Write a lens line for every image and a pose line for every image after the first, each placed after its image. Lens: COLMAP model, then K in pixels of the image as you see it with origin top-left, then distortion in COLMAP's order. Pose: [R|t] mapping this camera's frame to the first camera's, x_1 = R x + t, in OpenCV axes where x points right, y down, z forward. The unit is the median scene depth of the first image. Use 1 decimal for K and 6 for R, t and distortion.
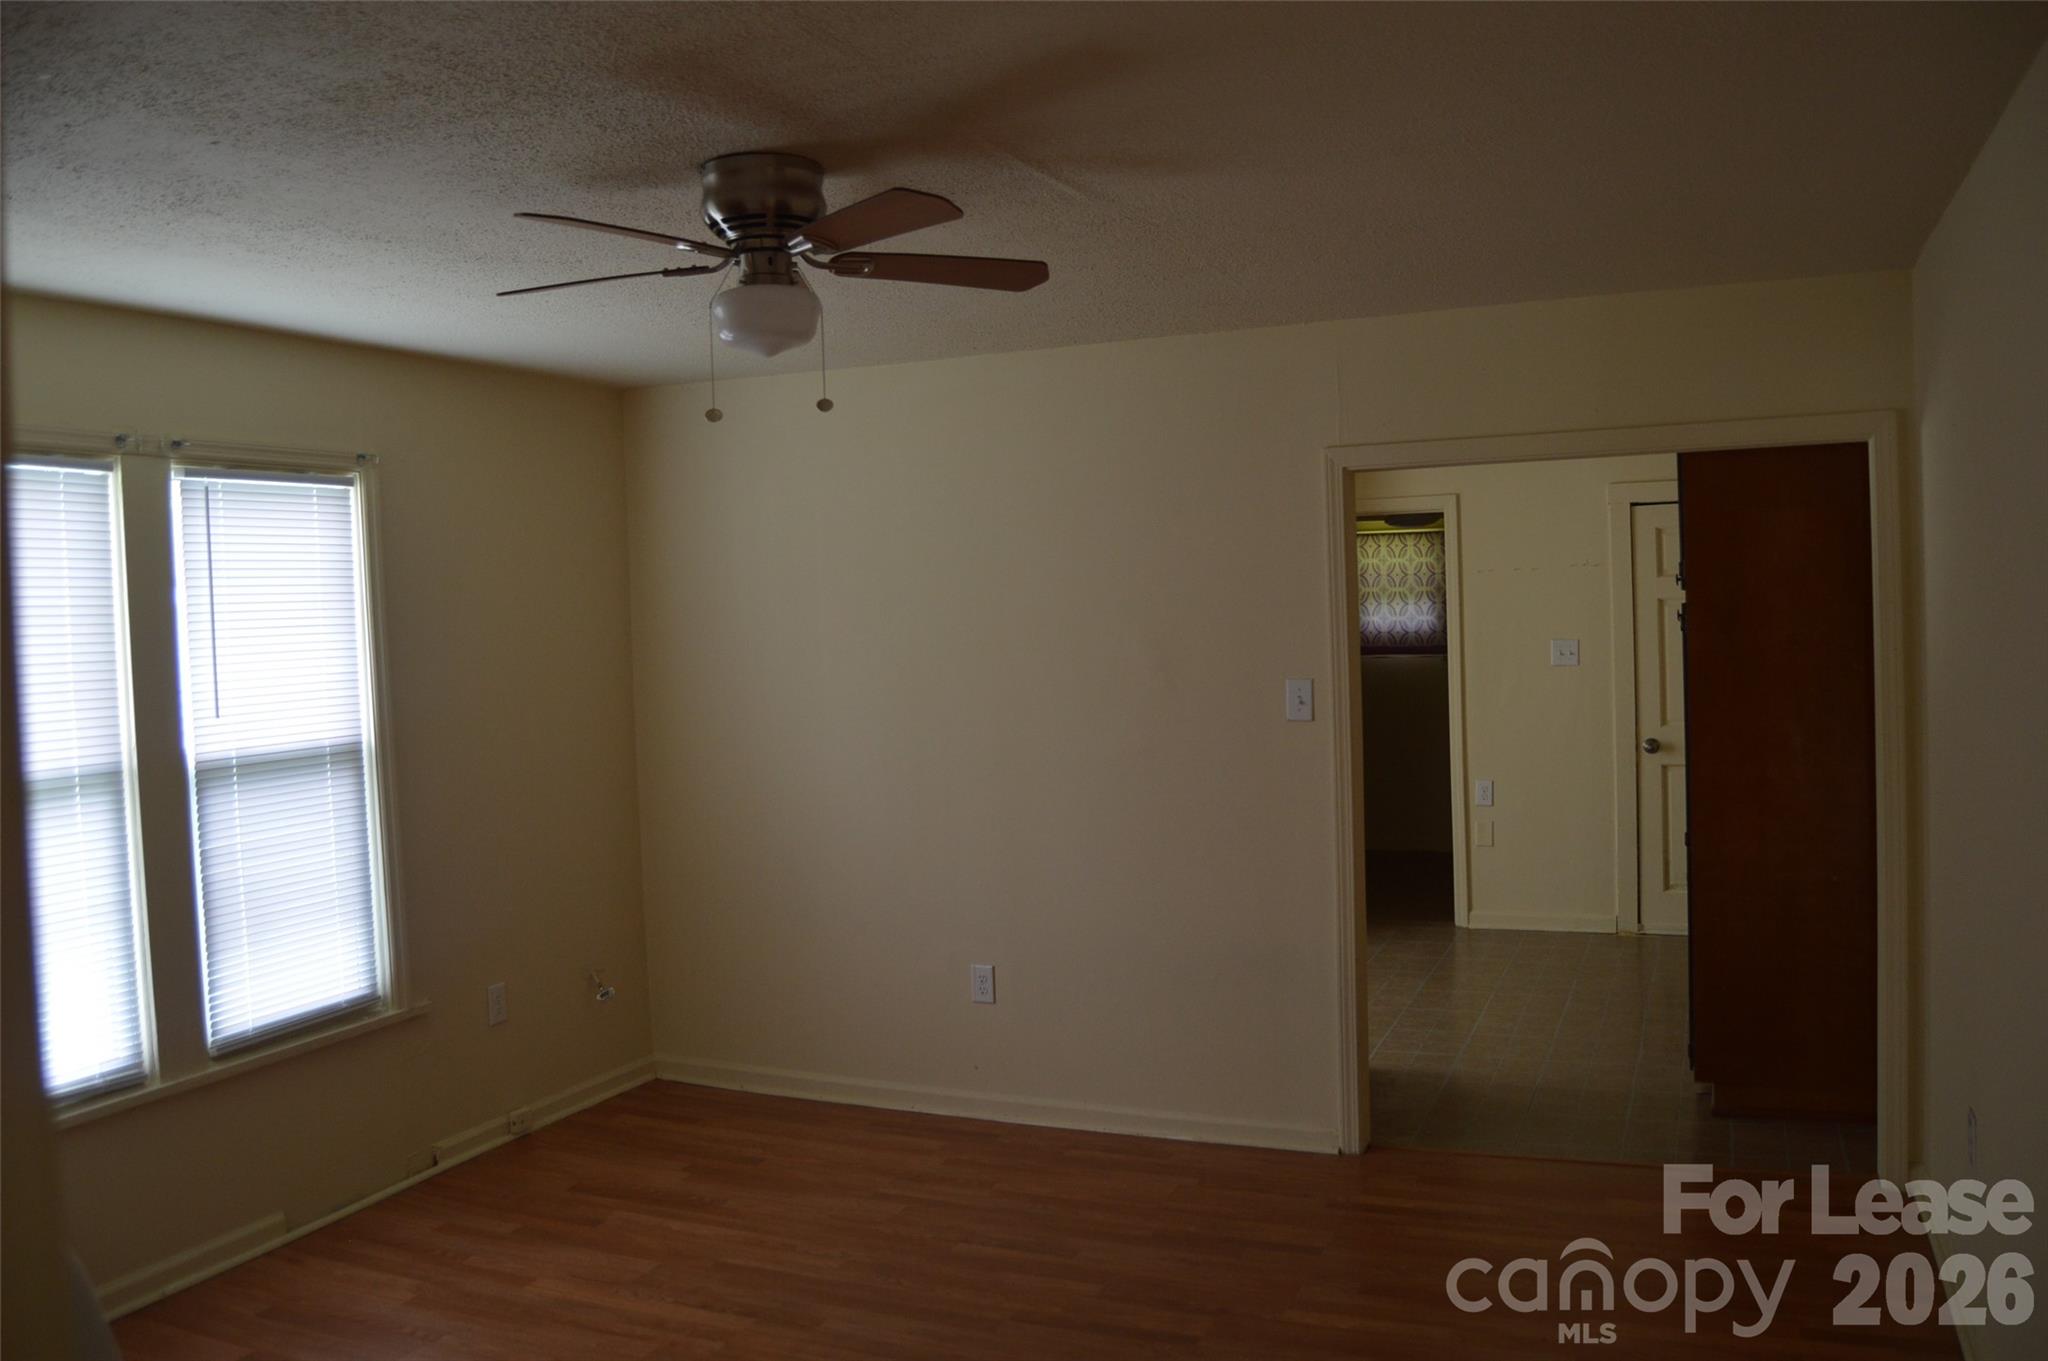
lens RADIAL K [[1597.5, 0, 1024.0], [0, 1597.5, 680.5], [0, 0, 1]] dist [-0.090288, 0.002294]
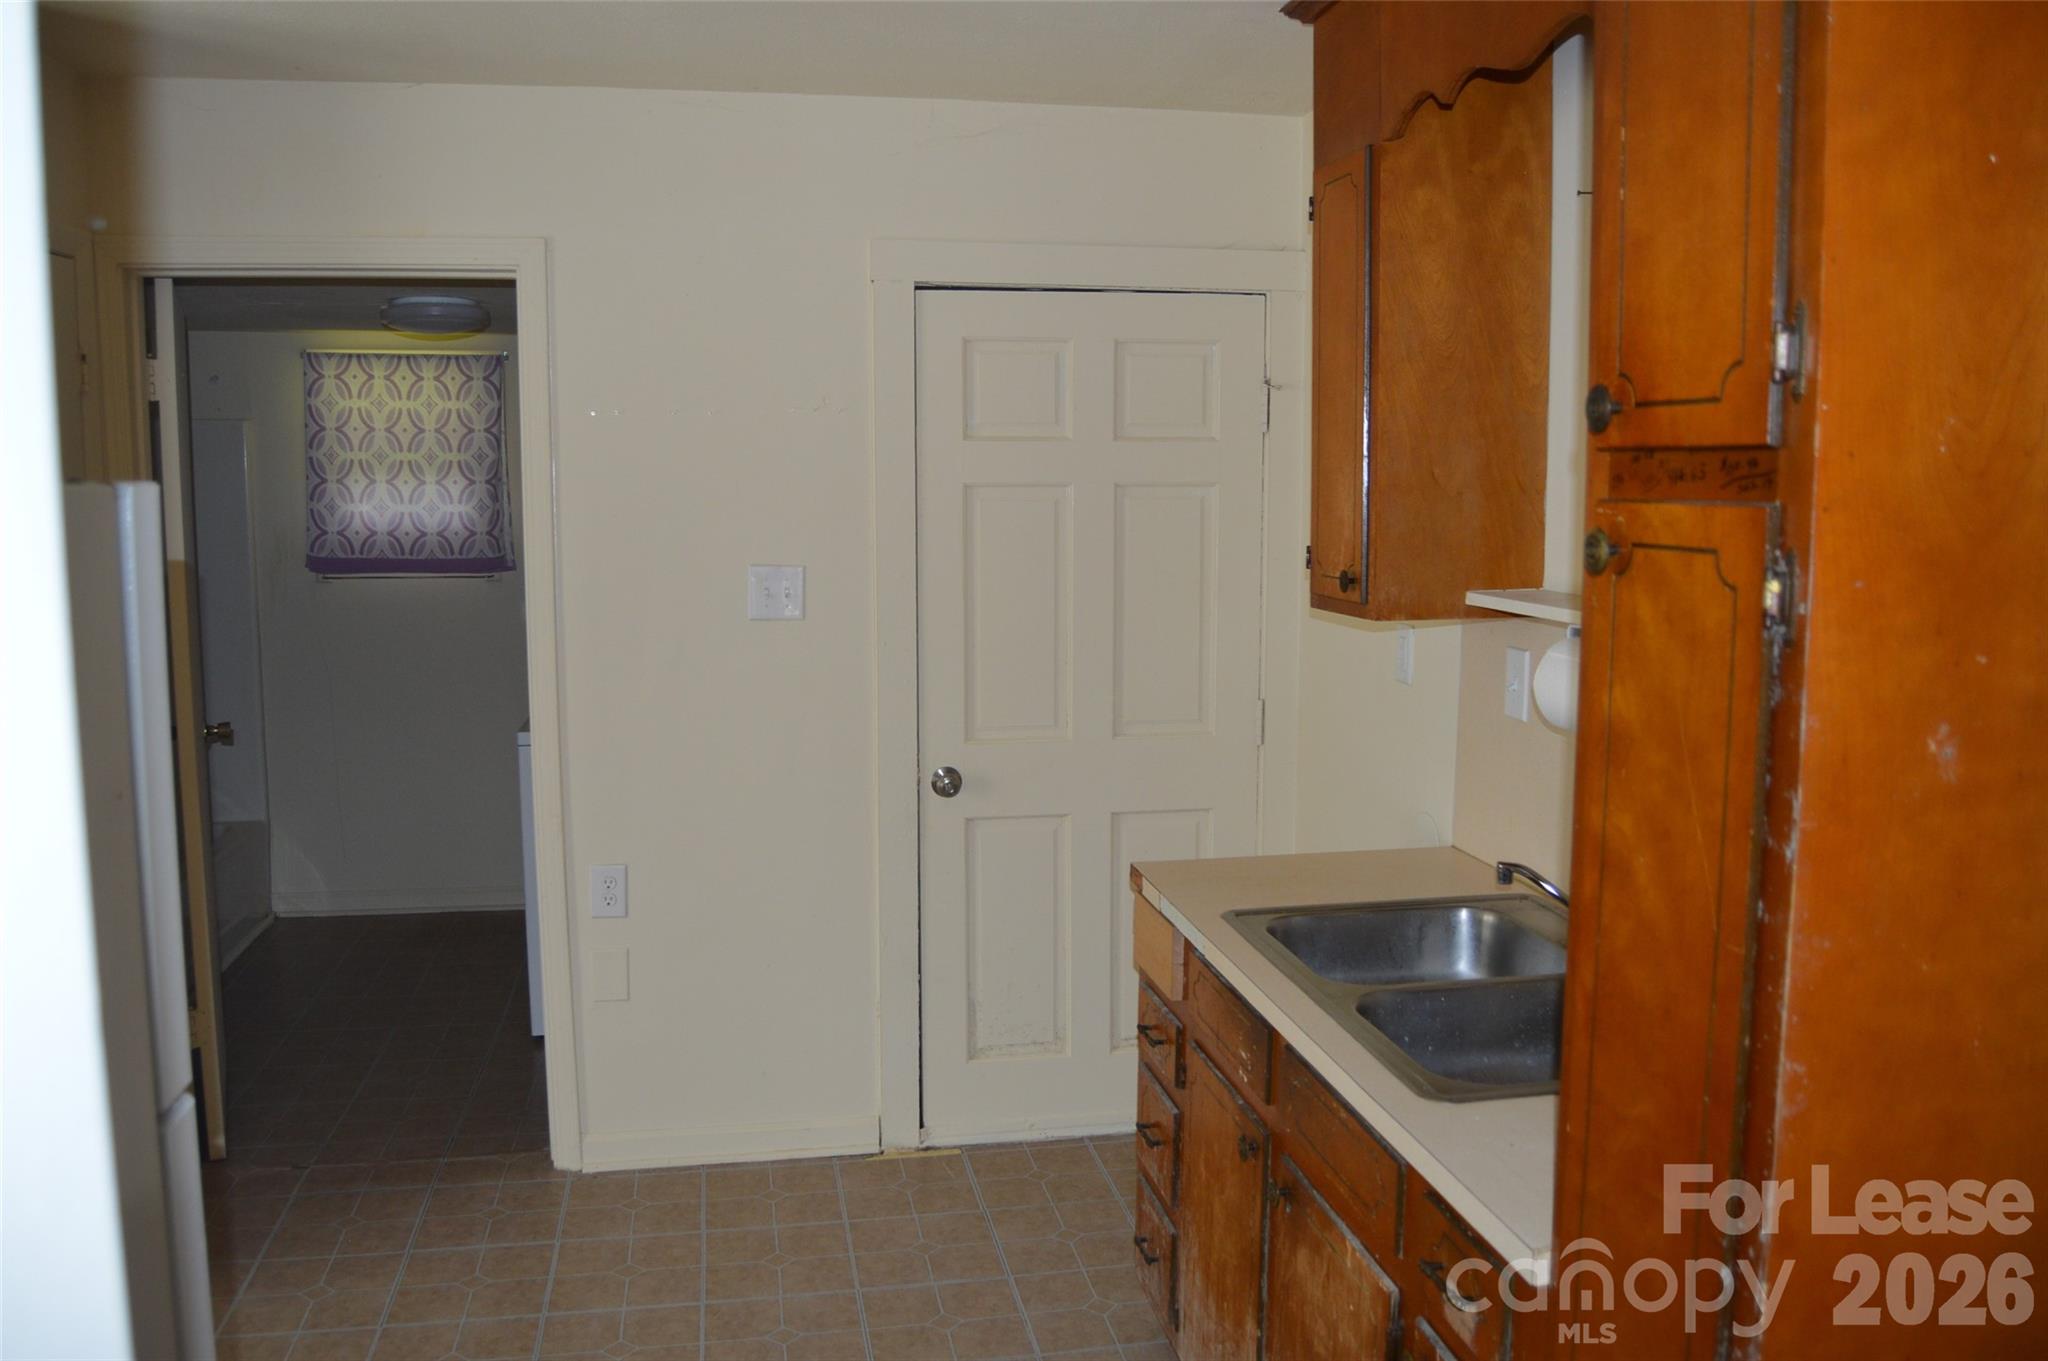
lens RADIAL K [[1597.5, 0, 1024.0], [0, 1597.5, 680.5], [0, 0, 1]] dist [-0.090288, 0.002294]
pose [[0.822318, -0.033853, 0.568020, 0.097848], [-0.007263, 0.997523, 0.069965, -0.019130], [-0.568982, -0.061659, 0.820035, 0.420638]]
